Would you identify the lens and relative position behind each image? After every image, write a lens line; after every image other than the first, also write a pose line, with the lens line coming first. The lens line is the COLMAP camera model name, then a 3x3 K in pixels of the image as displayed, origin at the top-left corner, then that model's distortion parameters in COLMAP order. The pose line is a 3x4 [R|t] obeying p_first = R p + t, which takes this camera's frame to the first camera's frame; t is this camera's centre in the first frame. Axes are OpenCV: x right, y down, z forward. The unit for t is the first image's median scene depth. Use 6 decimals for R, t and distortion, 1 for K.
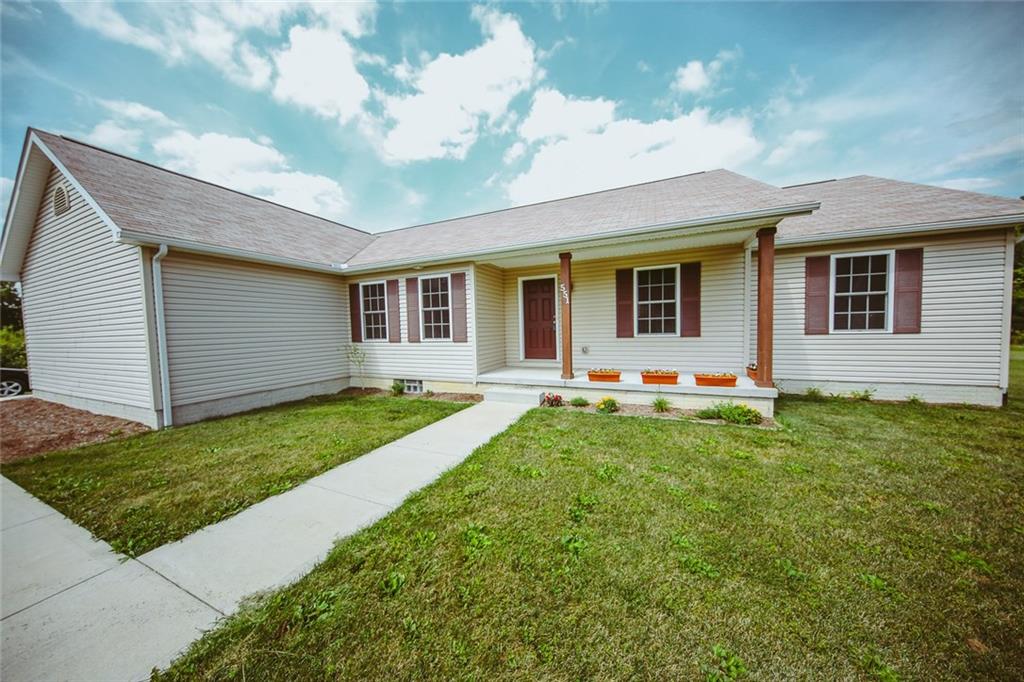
lens RADIAL K [[323.1, 0, 510.6], [0, 323.1, 341.4], [0, 0, 1]] dist [0.000756, 0.000012]
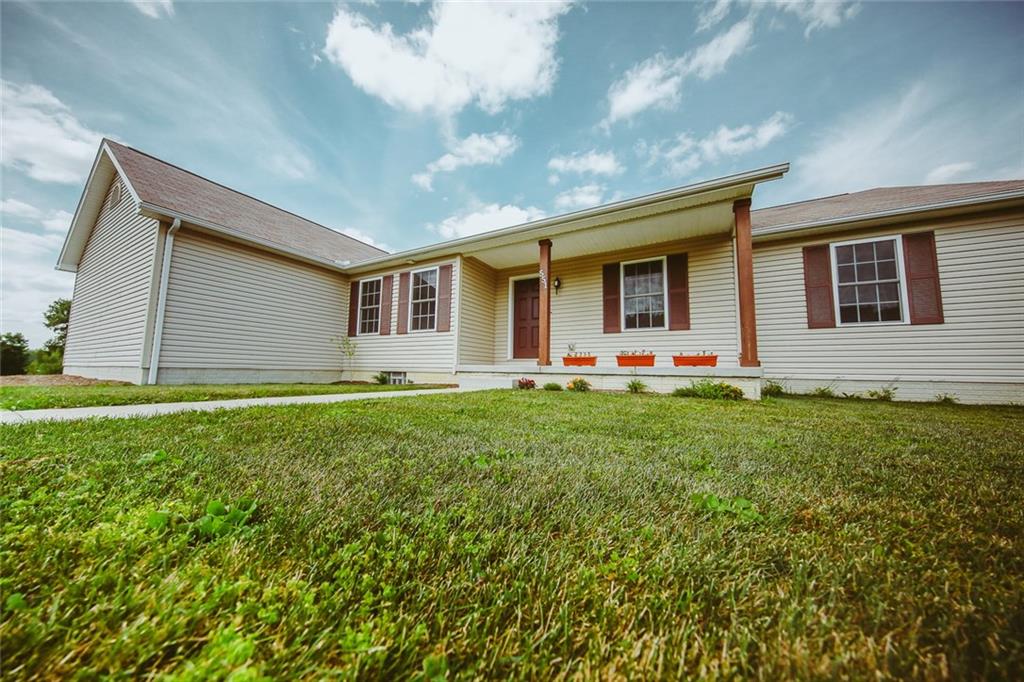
lens RADIAL K [[323.1, 0, 511.1], [0, 323.1, 342.3], [0, 0, 1]] dist [0.000756, 0.000012]
pose [[0.995230, 0.035894, -0.090717, 0.149099], [-0.048031, 0.989631, -0.135367, 0.164105], [0.084917, 0.139078, 0.986634, 0.035255]]
